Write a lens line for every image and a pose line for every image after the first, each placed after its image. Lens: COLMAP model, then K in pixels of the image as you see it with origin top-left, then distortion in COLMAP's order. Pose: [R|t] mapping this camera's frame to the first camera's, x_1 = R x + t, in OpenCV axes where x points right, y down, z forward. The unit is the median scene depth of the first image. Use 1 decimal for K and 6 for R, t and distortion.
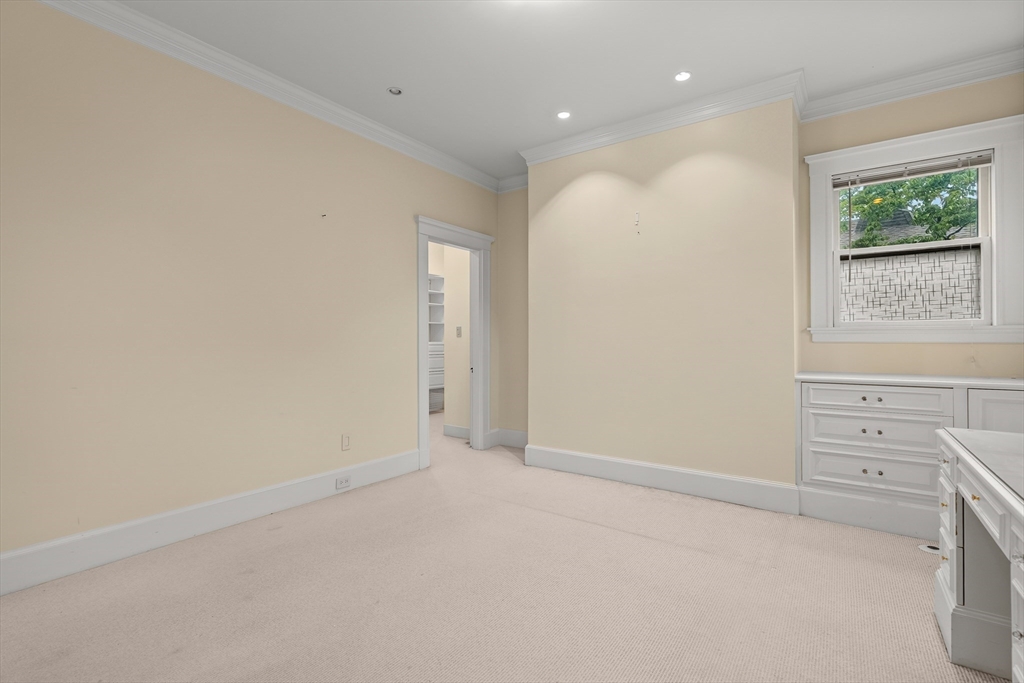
lens RADIAL K [[468.0, 0, 513.3], [0, 468.0, 338.7], [0, 0, 1]] dist [0.004209, -0.000080]
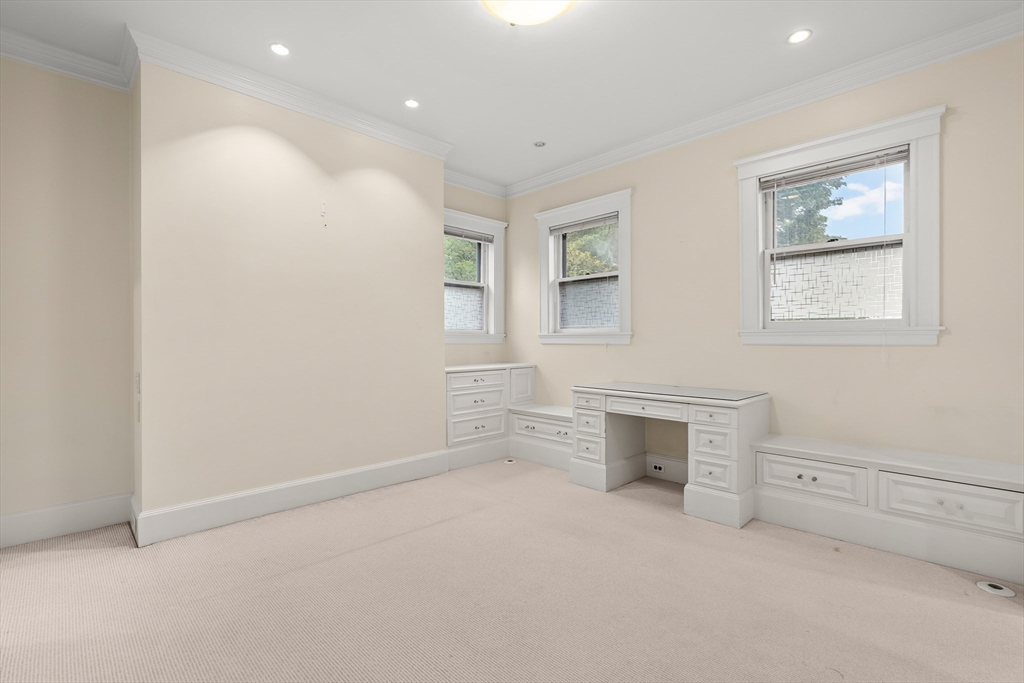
lens RADIAL K [[468.0, 0, 513.4], [0, 468.0, 342.1], [0, 0, 1]] dist [0.004209, -0.000080]
pose [[0.171711, -0.002540, 0.985144, -0.687609], [-0.002274, 0.999993, 0.002975, -0.002046], [-0.985145, -0.002751, 0.171704, 0.577101]]
